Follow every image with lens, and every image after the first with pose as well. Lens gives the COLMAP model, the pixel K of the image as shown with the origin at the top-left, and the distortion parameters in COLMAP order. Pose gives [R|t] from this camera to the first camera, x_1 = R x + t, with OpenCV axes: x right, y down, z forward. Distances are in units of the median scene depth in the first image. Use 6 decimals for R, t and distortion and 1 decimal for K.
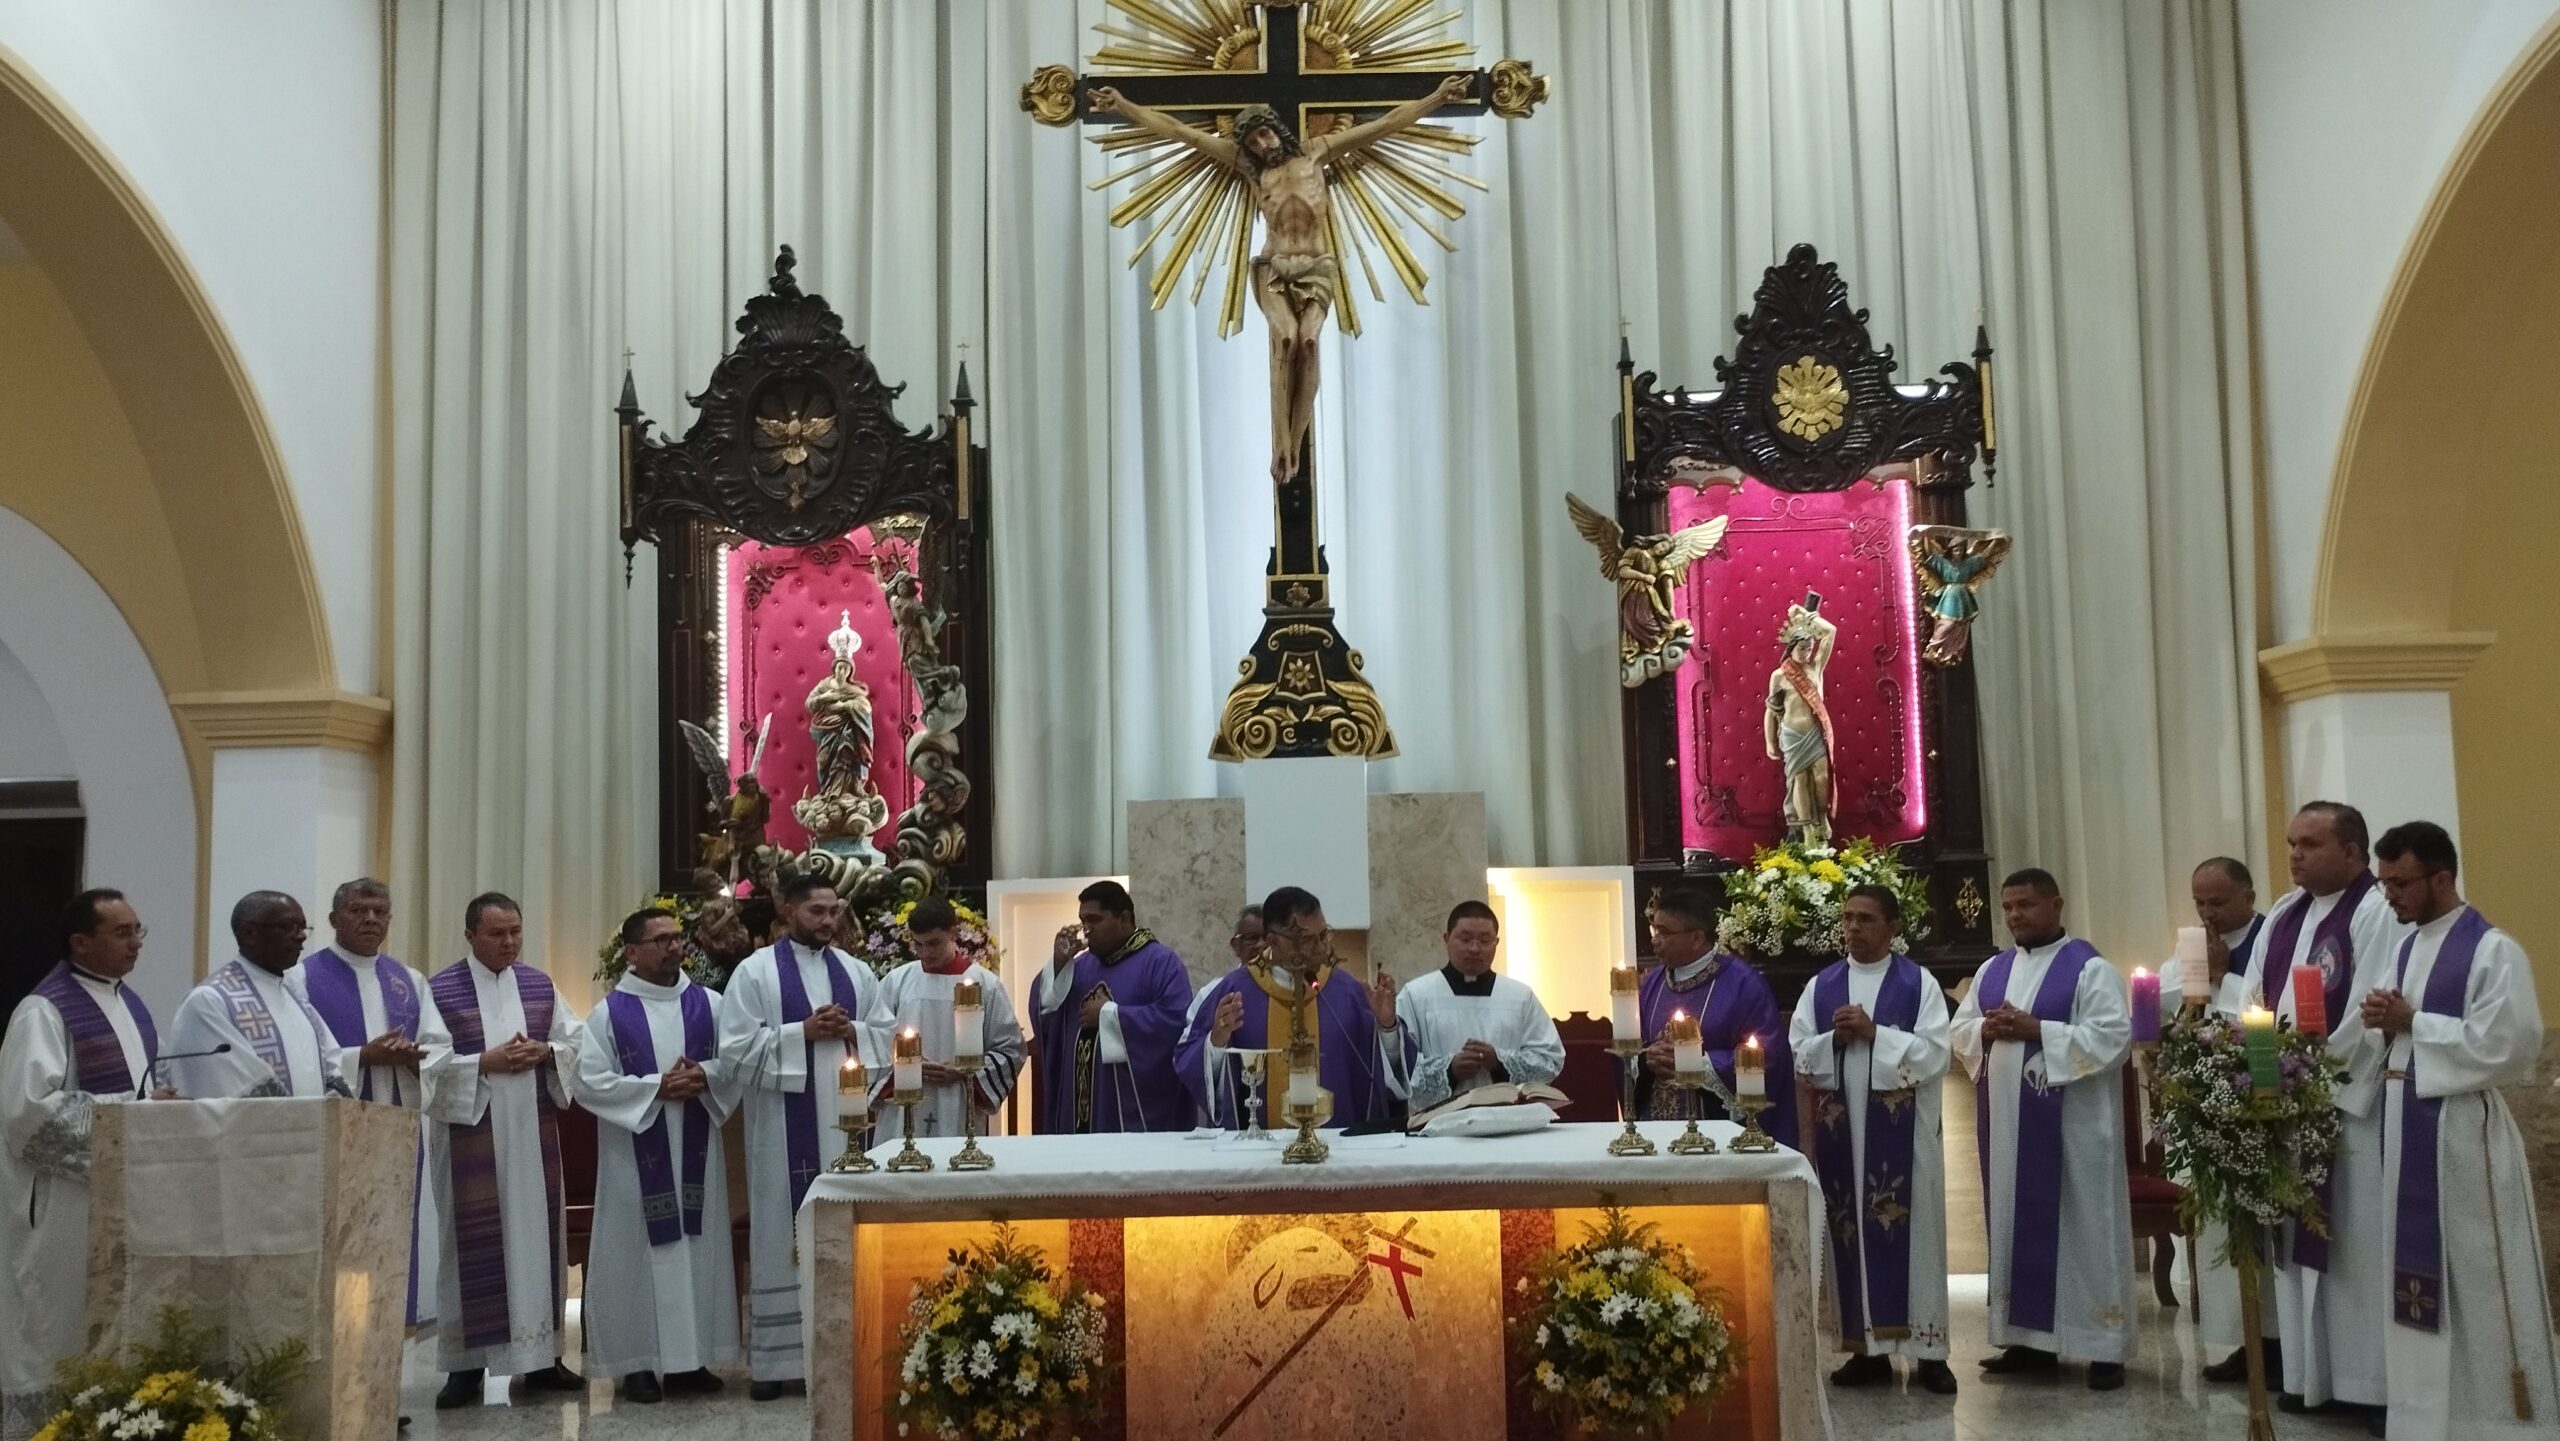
lens RADIAL K [[2138.2, 0, 1280.0], [0, 2138.2, 720.5], [0, 0, 1]] dist [0.075876, -0.095353]
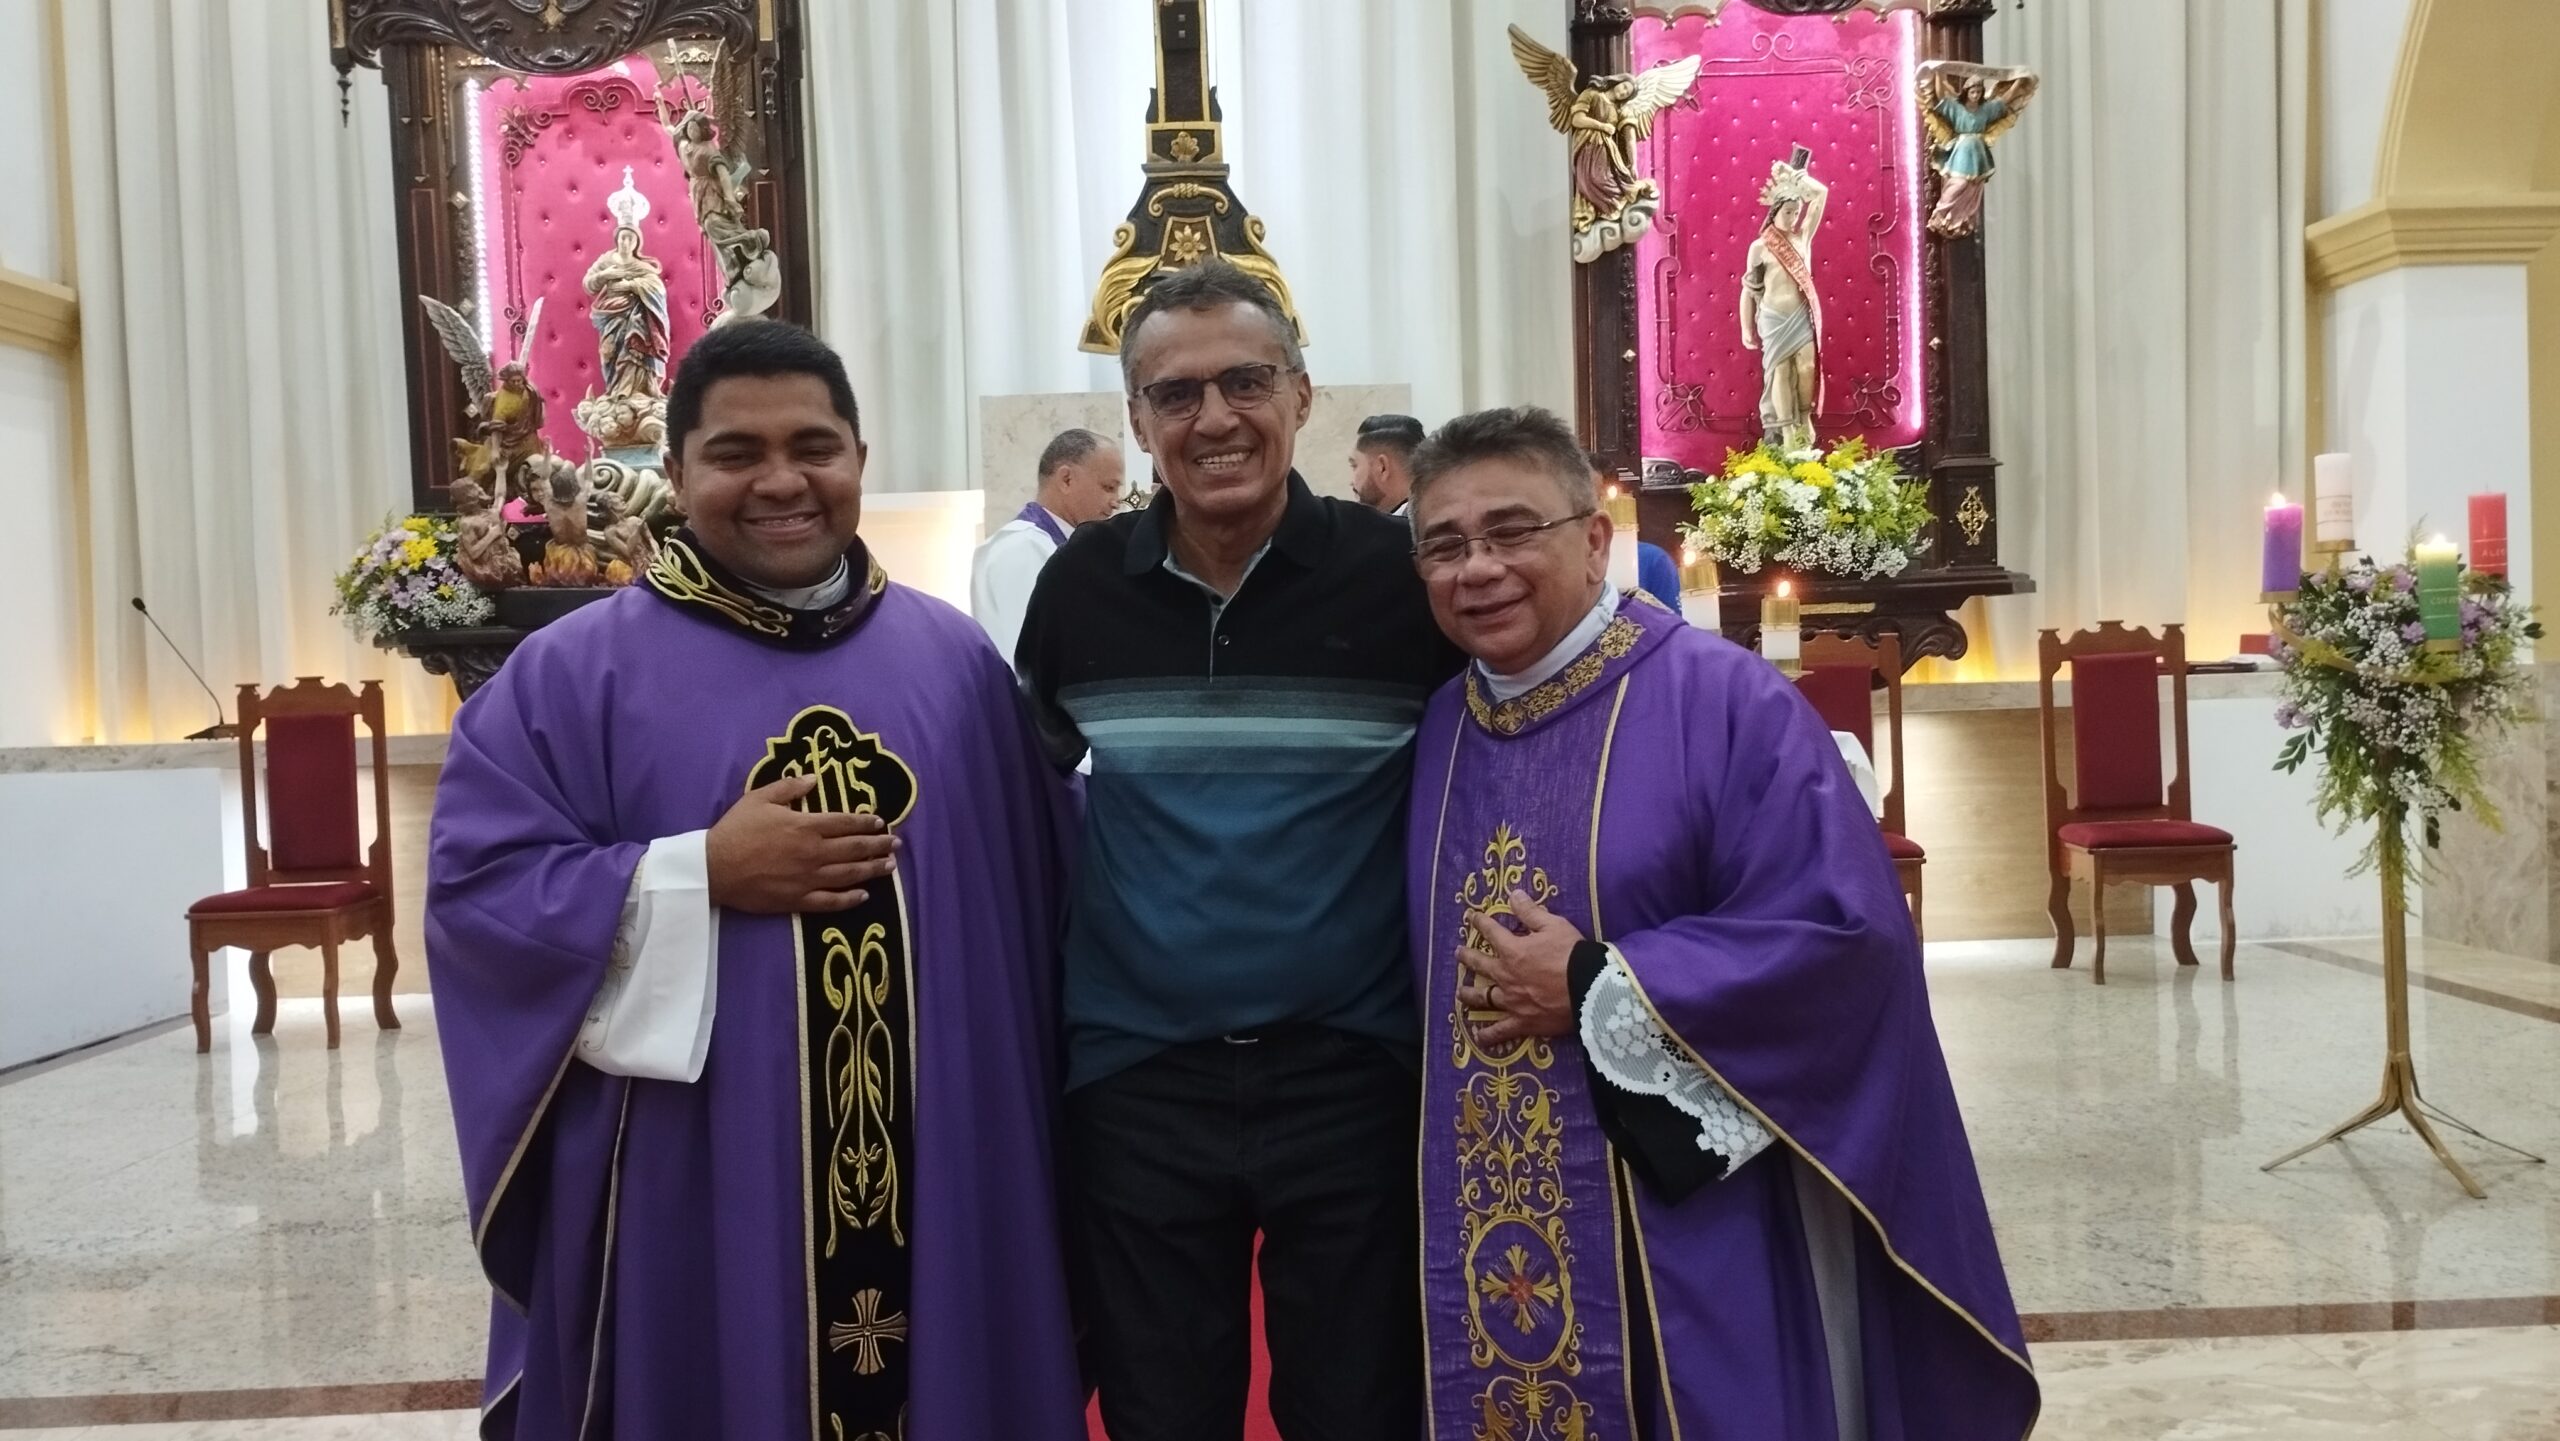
lens RADIAL K [[2145.5, 0, 1287.0], [0, 2145.5, 728.0], [0, 0, 1]] dist [0.062157, -0.067068]
pose [[0.998644, -0.010409, 0.051004, 0.003164], [0.004198, 0.992716, 0.120401, 0.063718], [-0.051885, -0.120024, 0.991414, 0.151611]]
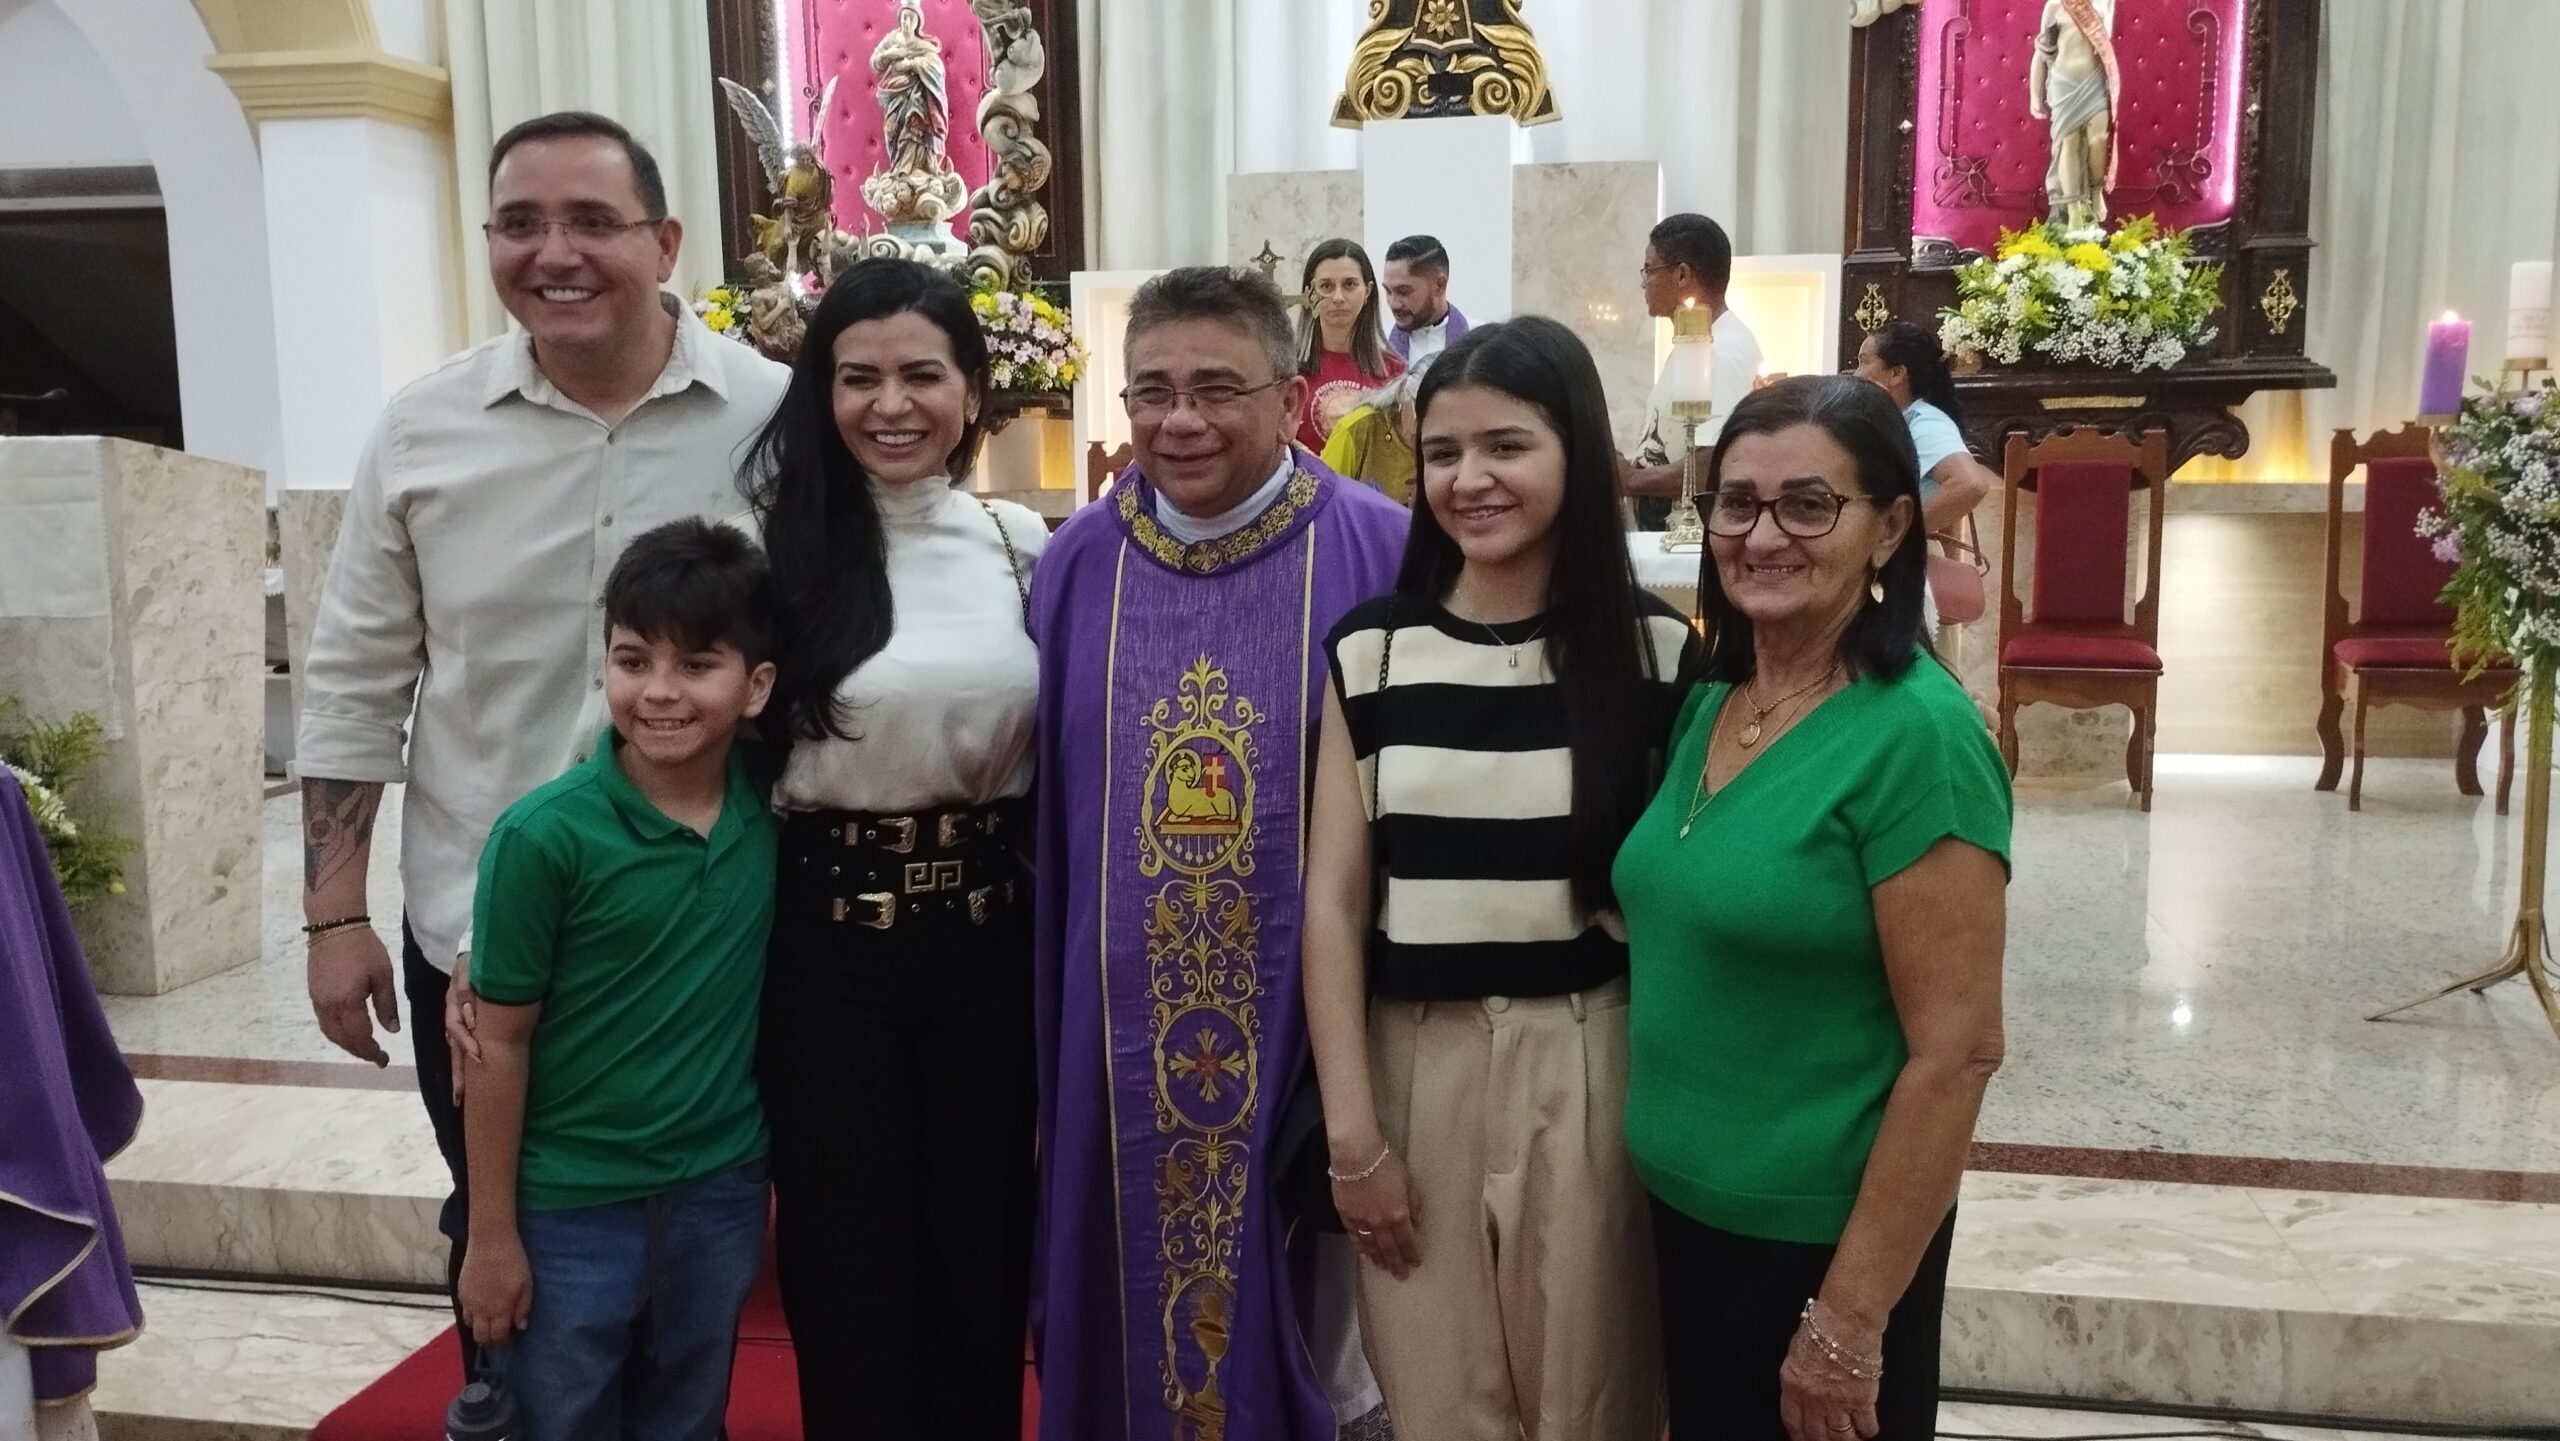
lens RADIAL K [[2141.0, 0, 1276.4], [0, 2141.0, 729.8], [0, 0, 1]] dist [0.063487, -0.056792]
pose [[0.987416, 0.036878, -0.153786, 0.083840], [0.000165, 0.972191, 0.234187, 0.050716], [0.158145, -0.231266, 0.959951, 0.137851]]
